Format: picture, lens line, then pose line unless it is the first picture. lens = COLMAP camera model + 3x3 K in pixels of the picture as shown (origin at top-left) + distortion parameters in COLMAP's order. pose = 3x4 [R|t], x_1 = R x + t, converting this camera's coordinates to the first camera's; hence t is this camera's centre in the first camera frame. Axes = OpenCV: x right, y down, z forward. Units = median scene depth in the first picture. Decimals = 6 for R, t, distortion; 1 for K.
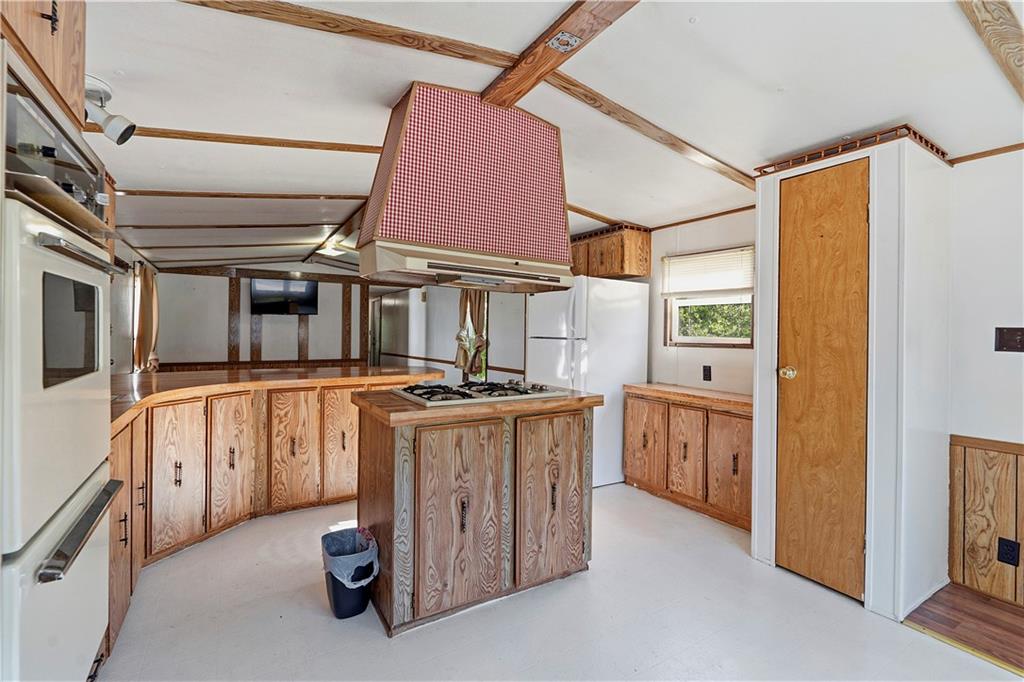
lens RADIAL K [[469.5, 0, 514.7], [0, 469.5, 337.3], [0, 0, 1]] dist [-0.005616, 0.000357]
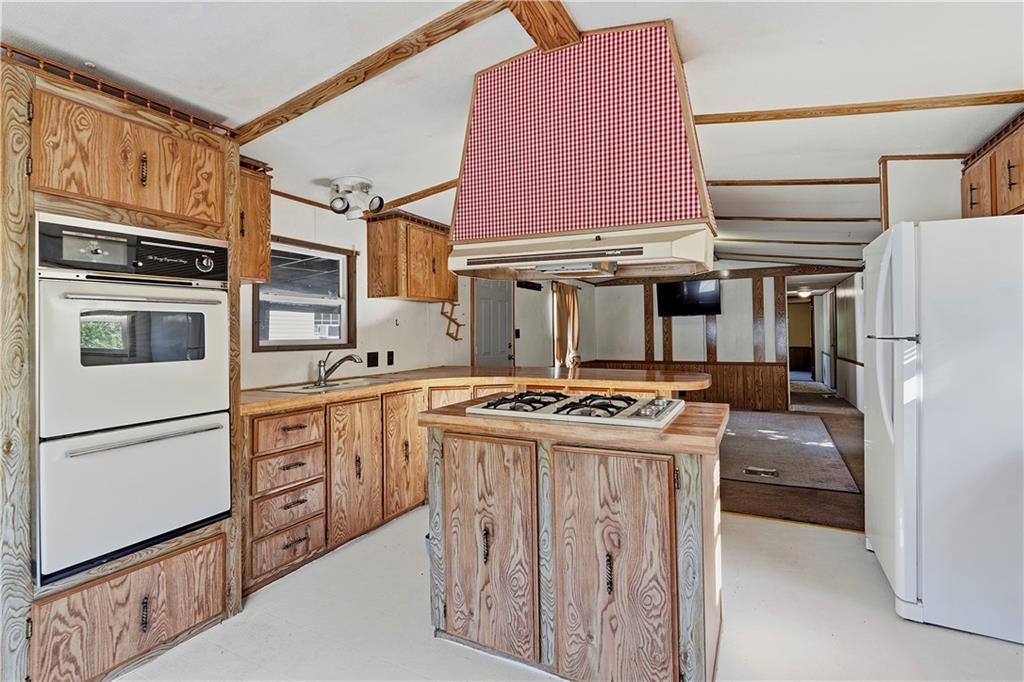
lens RADIAL K [[469.5, 0, 510.8], [0, 469.5, 331.4], [0, 0, 1]] dist [-0.005616, 0.000357]
pose [[0.510135, -0.019295, -0.859878, 0.600462], [0.006319, 0.999805, -0.018686, 0.002763], [0.860071, 0.004098, 0.510158, 0.532829]]
